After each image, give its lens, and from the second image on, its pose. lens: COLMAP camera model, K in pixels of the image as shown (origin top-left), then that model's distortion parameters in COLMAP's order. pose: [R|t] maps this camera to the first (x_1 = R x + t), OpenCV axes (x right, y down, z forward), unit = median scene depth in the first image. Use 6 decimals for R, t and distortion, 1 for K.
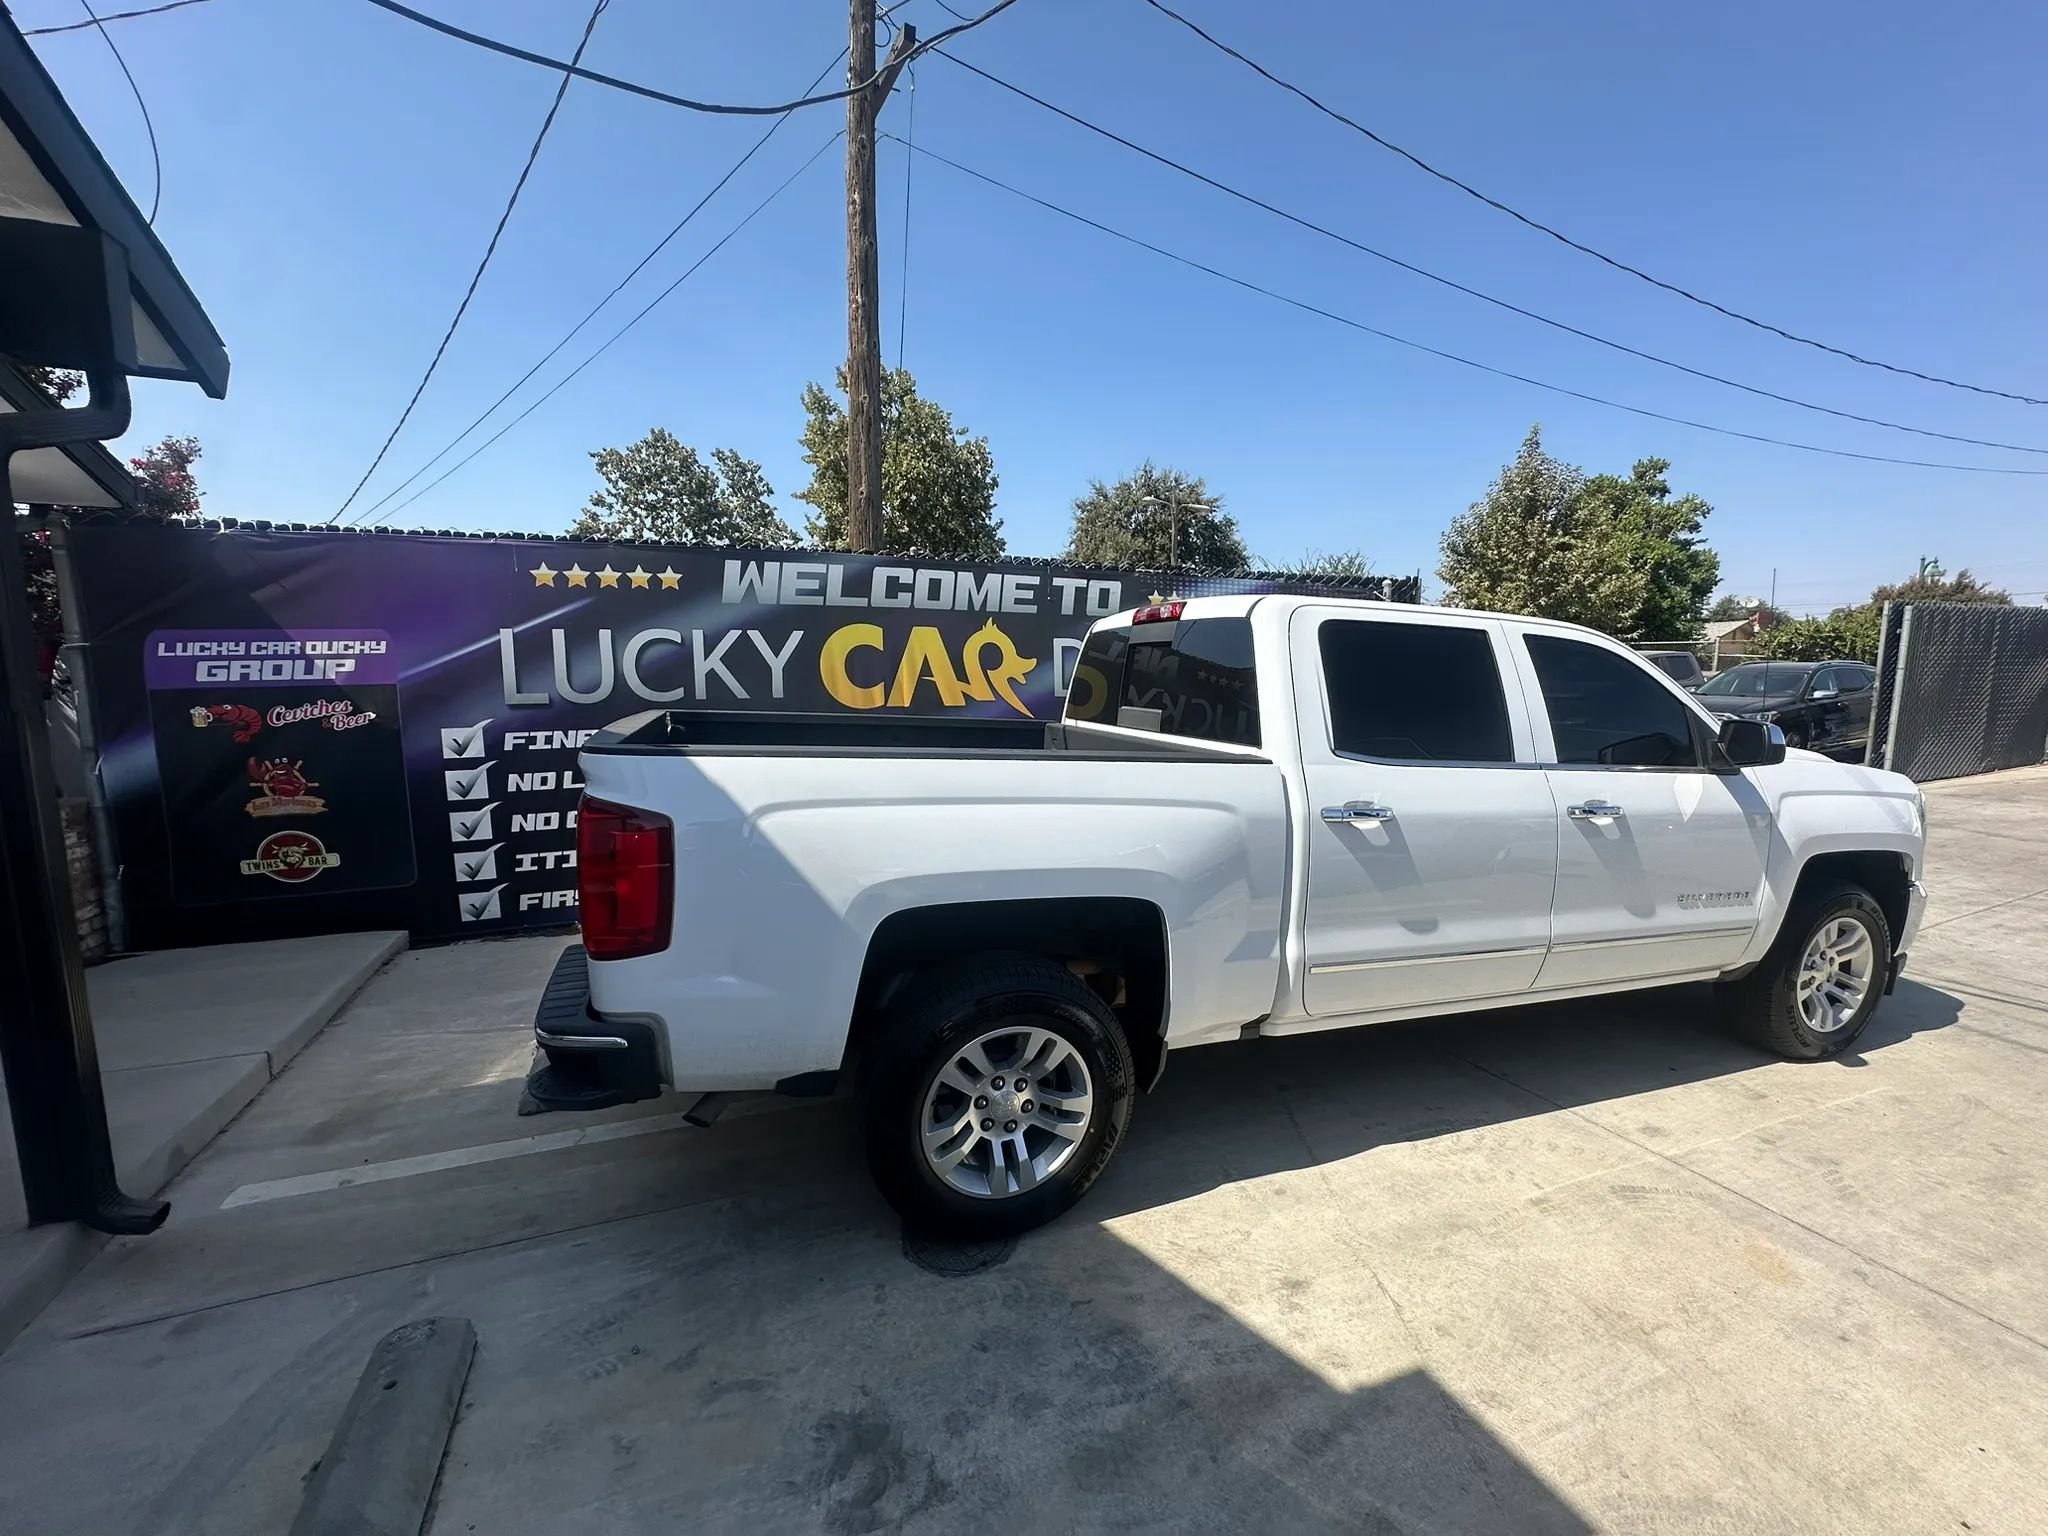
lens RADIAL K [[817.4, 0, 1022.8], [0, 817.4, 767.1], [0, 0, 1]] dist [-0.005606, 0.001013]
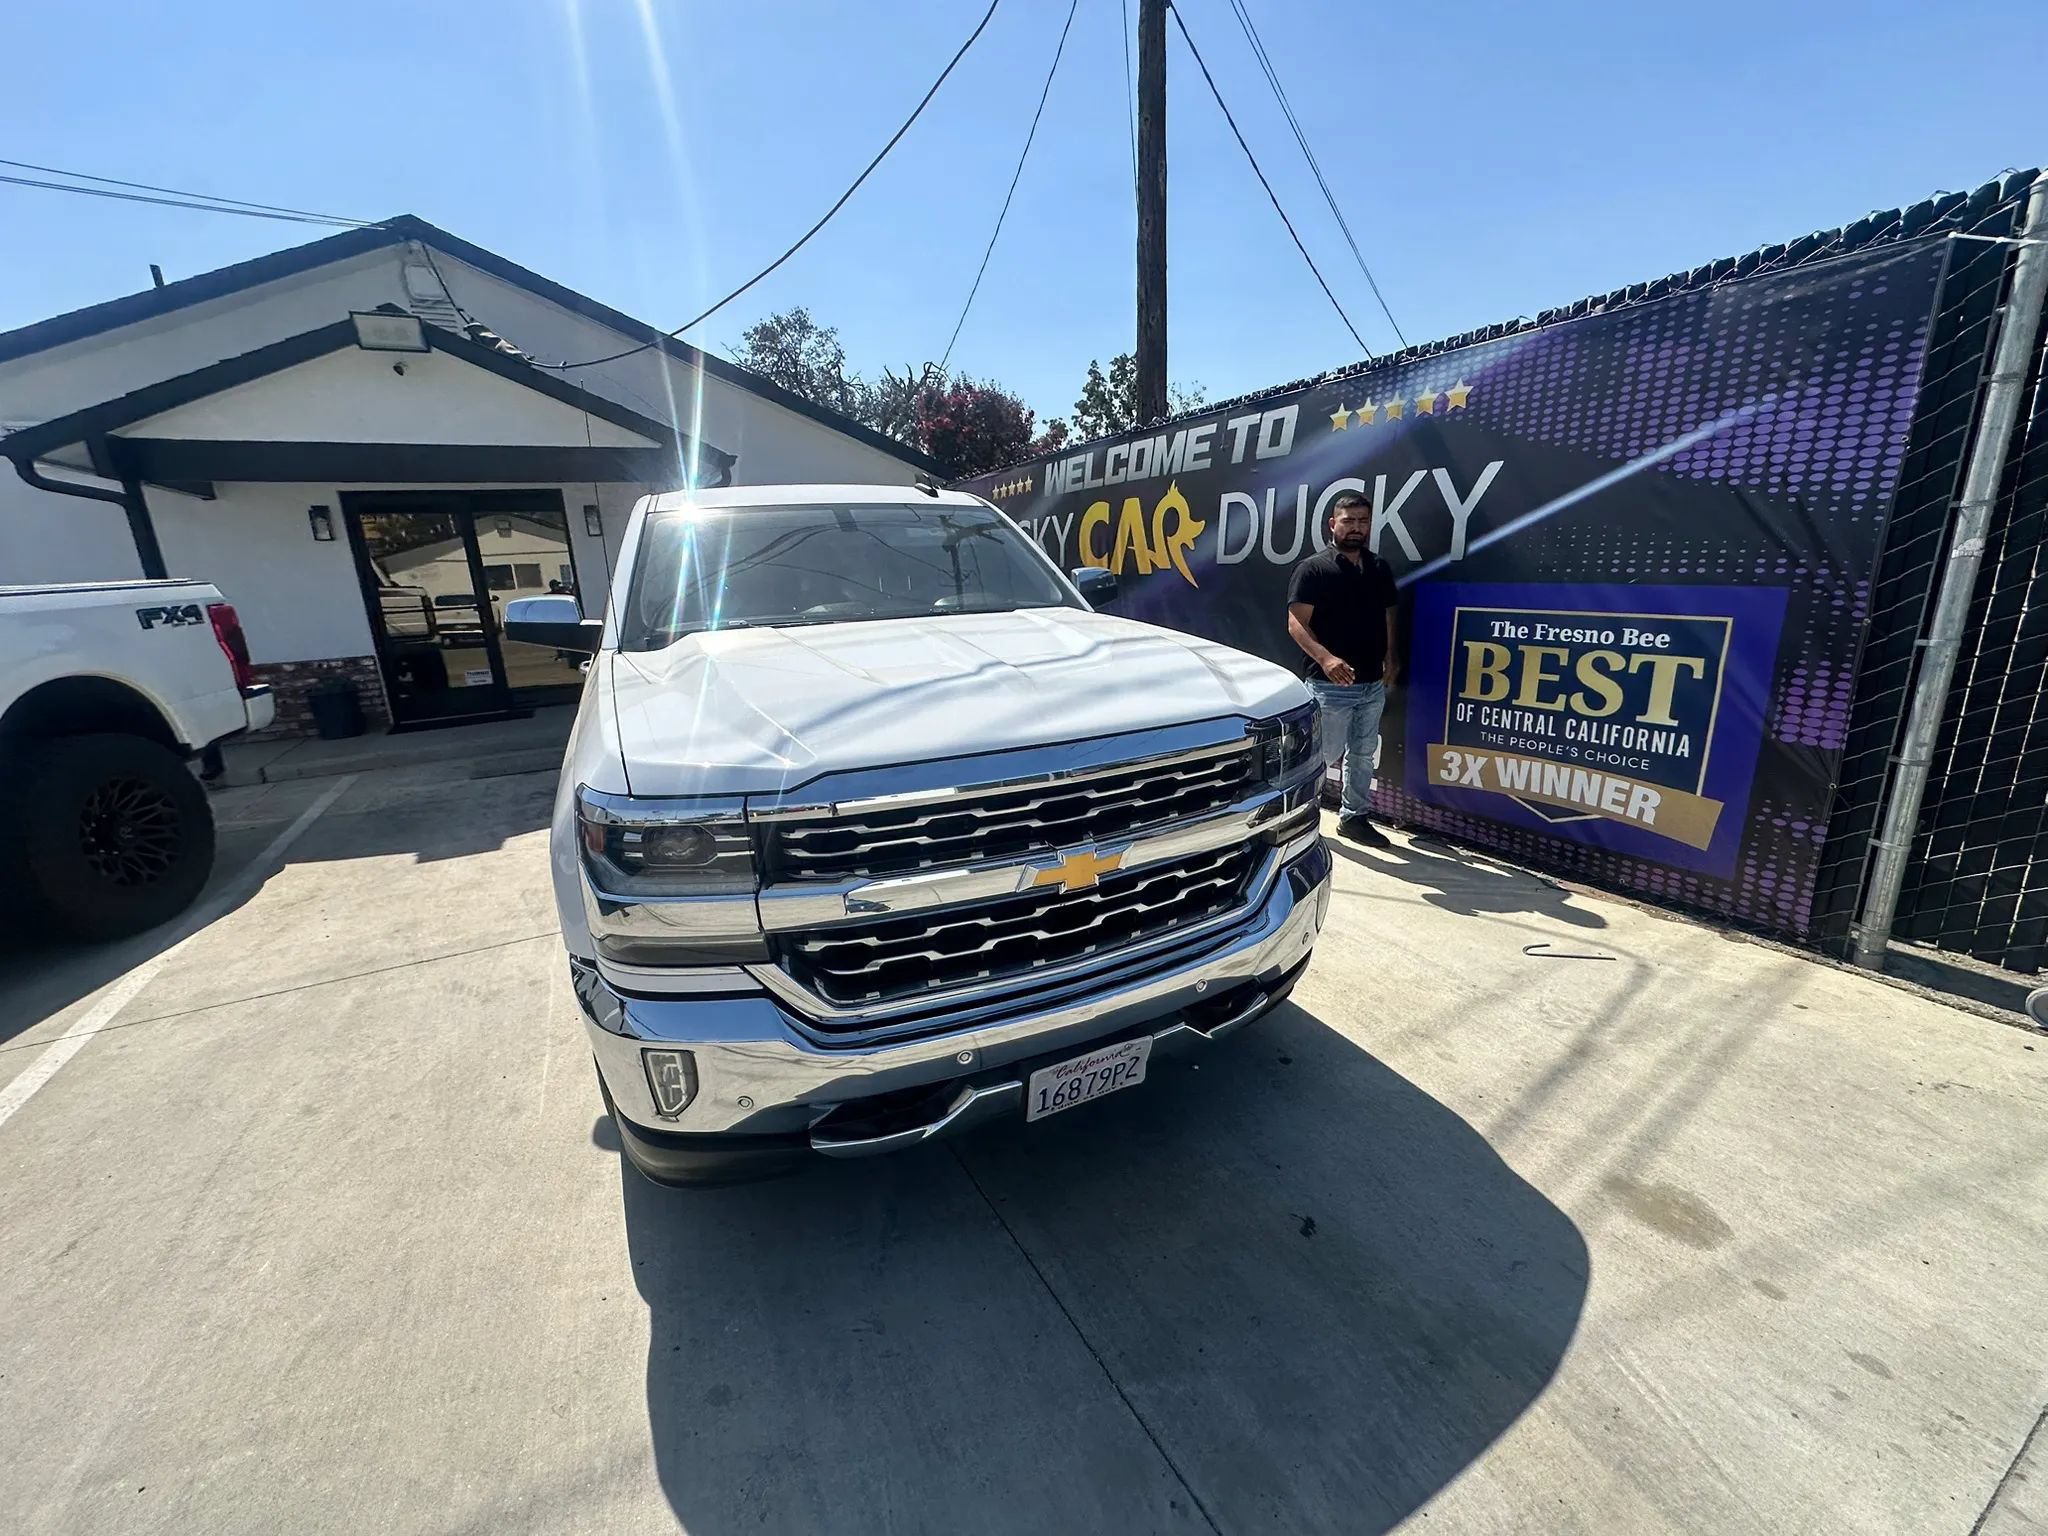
lens RADIAL K [[817.4, 0, 1021.4], [0, 817.4, 770.5], [0, 0, 1]] dist [-0.005606, 0.001013]
pose [[0.096540, 0.237893, -0.966482, 1.039362], [-0.074064, 0.970042, 0.231371, -0.066196], [0.992570, 0.049245, 0.111267, 0.797098]]
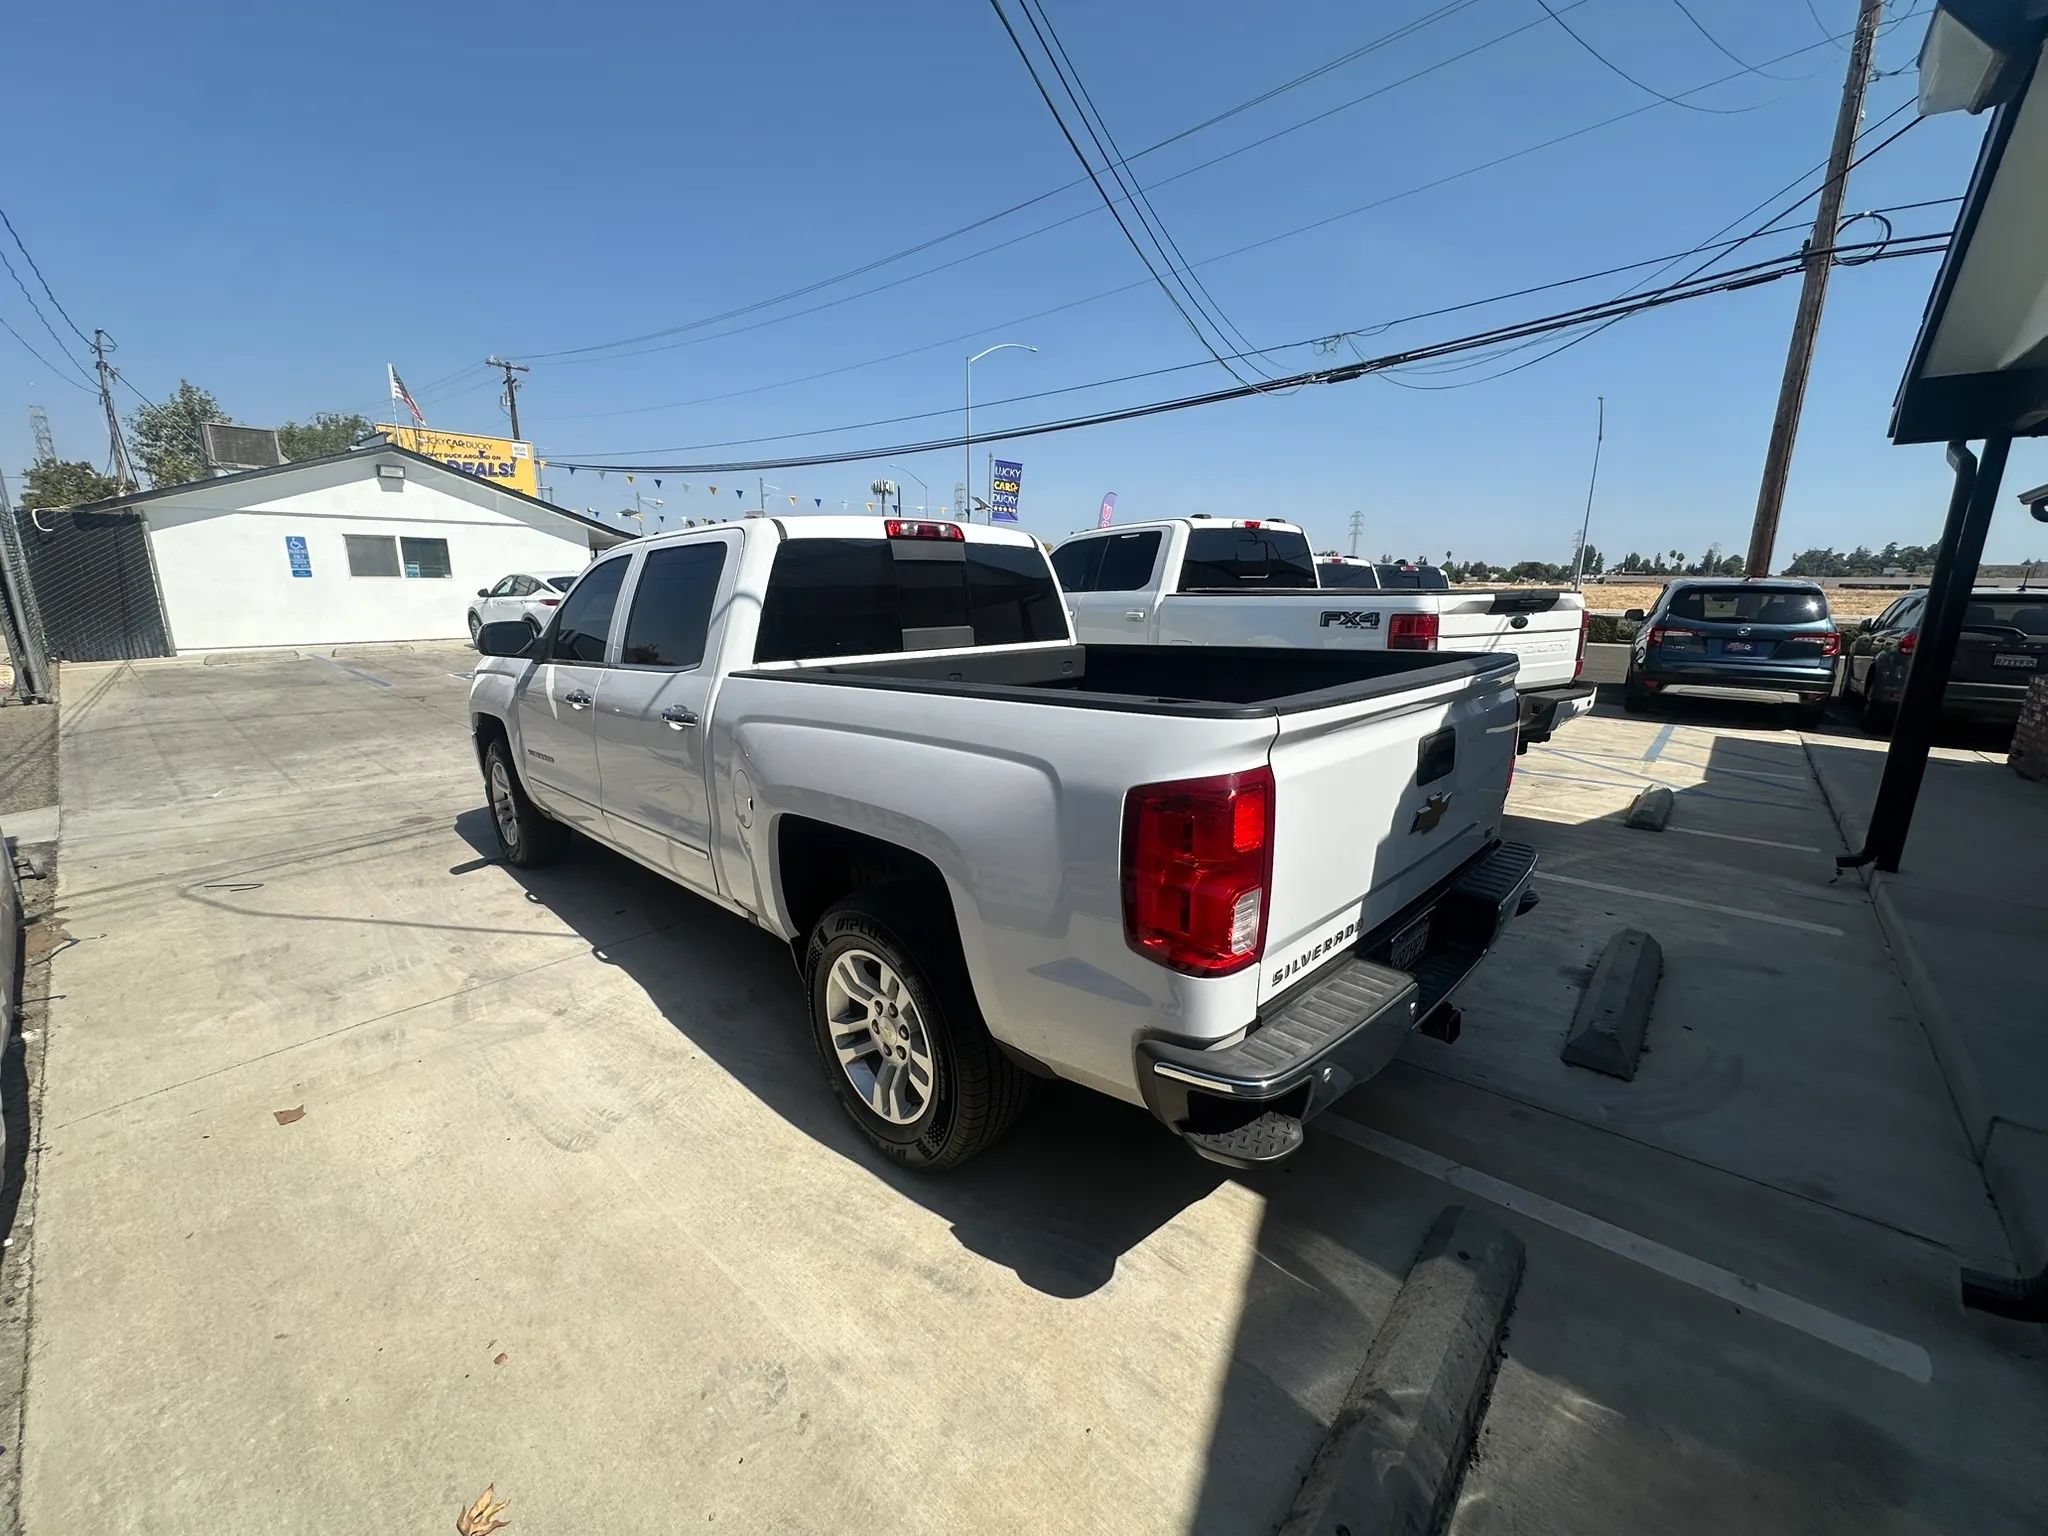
lens RADIAL K [[817.4, 0, 1022.3], [0, 817.4, 768.5], [0, 0, 1]] dist [-0.005606, 0.001013]
pose [[-0.443304, -0.212052, 0.870928, -0.498006], [0.100342, 0.953769, 0.283296, -0.111118], [-0.890737, 0.212977, -0.401532, 0.828813]]
